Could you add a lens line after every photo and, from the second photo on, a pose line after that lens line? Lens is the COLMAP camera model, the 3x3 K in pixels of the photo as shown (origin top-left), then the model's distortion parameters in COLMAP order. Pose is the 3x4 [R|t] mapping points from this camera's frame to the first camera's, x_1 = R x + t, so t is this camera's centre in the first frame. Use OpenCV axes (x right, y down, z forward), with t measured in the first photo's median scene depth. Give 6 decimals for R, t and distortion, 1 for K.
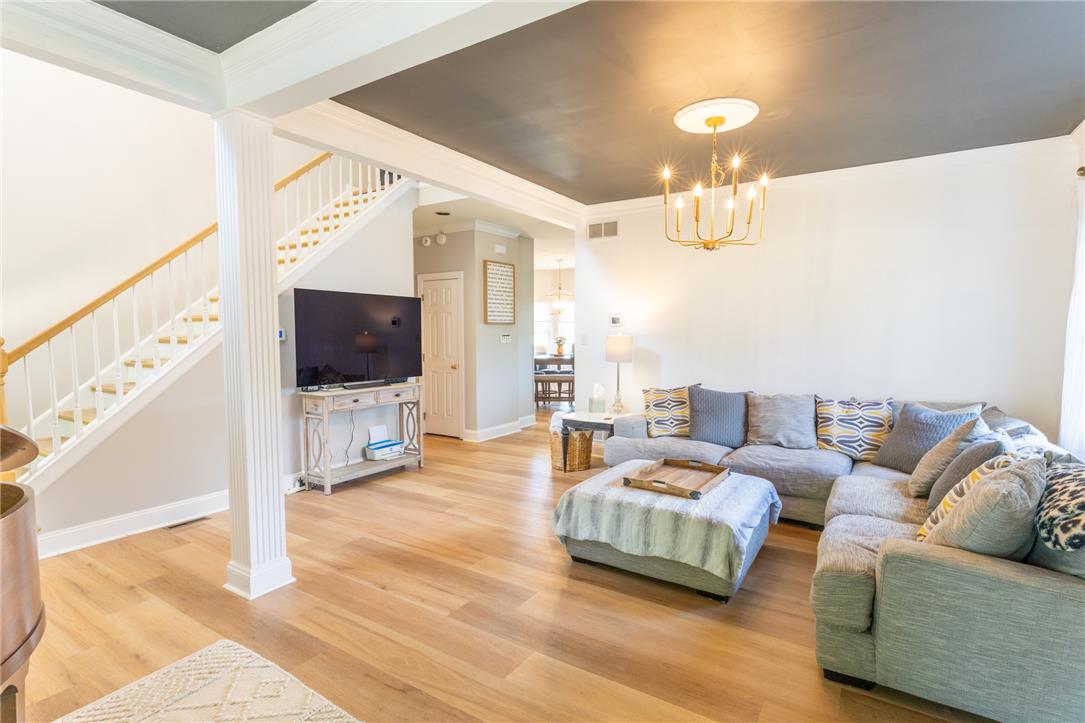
lens RADIAL K [[542.0, 0, 542.5], [0, 542.0, 361.5], [0, 0, 1]] dist [-0.000186, 0.000229]
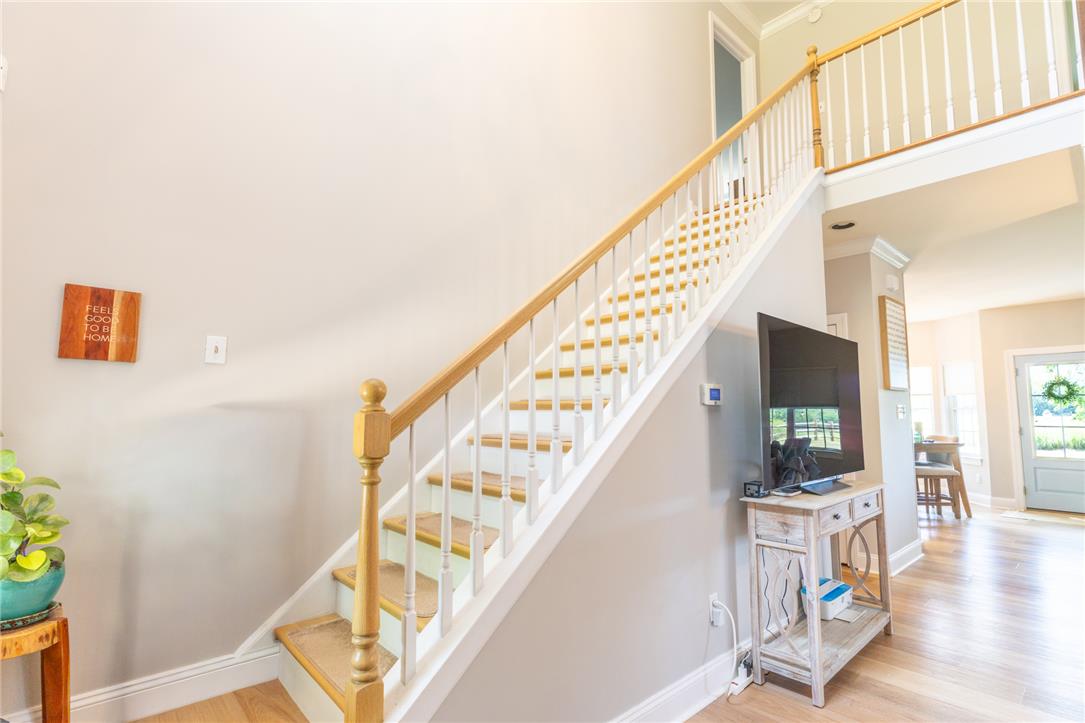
lens RADIAL K [[517.1, 0, 542.5], [0, 517.1, 361.5], [0, 0, 1]] dist [-0.000134, 0.000182]
pose [[0.969786, -0.015058, -0.243492, -0.516248], [-0.021742, 0.988787, -0.147742, 0.000150], [0.242986, 0.148572, 0.958584, 0.405895]]
